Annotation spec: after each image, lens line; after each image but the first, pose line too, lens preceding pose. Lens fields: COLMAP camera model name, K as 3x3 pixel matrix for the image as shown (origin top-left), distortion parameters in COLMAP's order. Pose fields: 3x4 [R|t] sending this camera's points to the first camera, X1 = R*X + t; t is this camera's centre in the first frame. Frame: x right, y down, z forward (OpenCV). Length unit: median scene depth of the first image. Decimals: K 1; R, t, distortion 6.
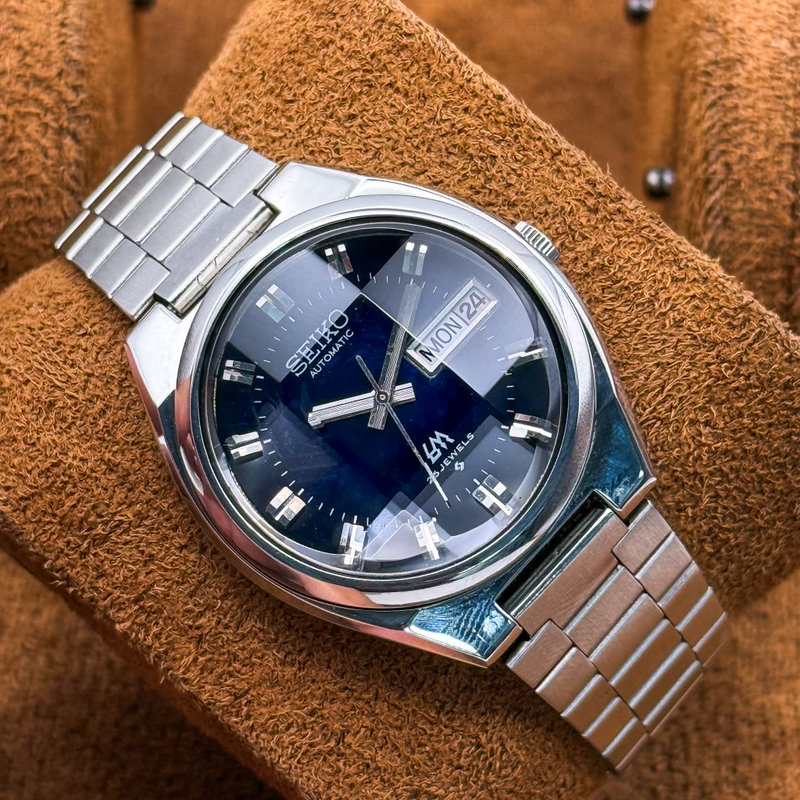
lens RADIAL K [[3148.7, 0, 400.0], [0, 3148.7, 400.0], [0, 0, 1]] dist [-0.039888, 4.687606]
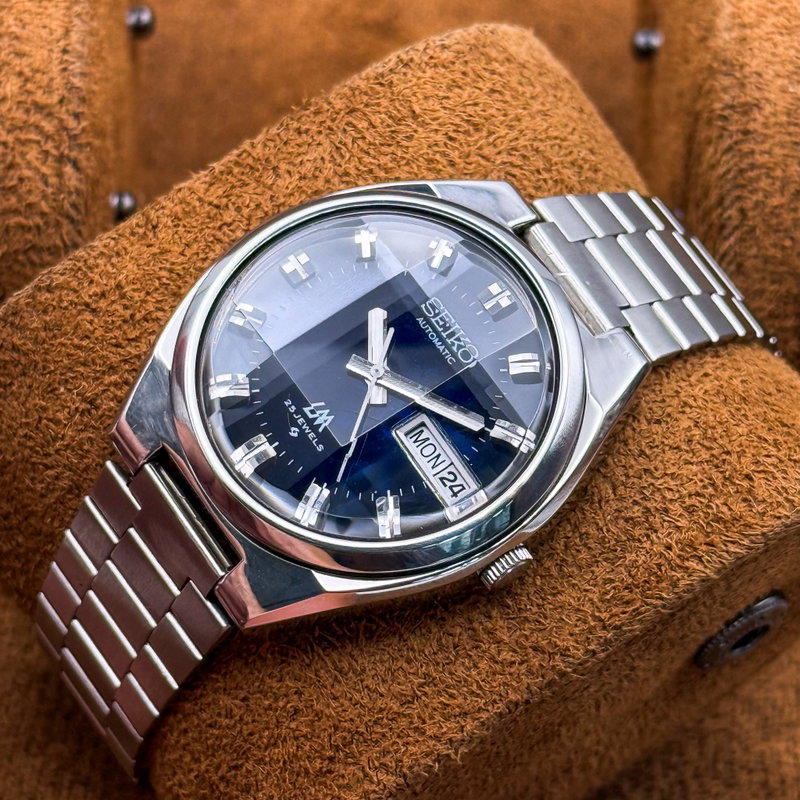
lens RADIAL K [[3148.7, 0, 400.0], [0, 3148.7, 400.0], [0, 0, 1]] dist [-0.039888, 4.687606]
pose [[-0.235697, 0.918625, -0.317135, 0.311344], [-0.947756, -0.145096, 0.284089, -0.286847], [0.214956, 0.367525, 0.904831, 0.087842]]
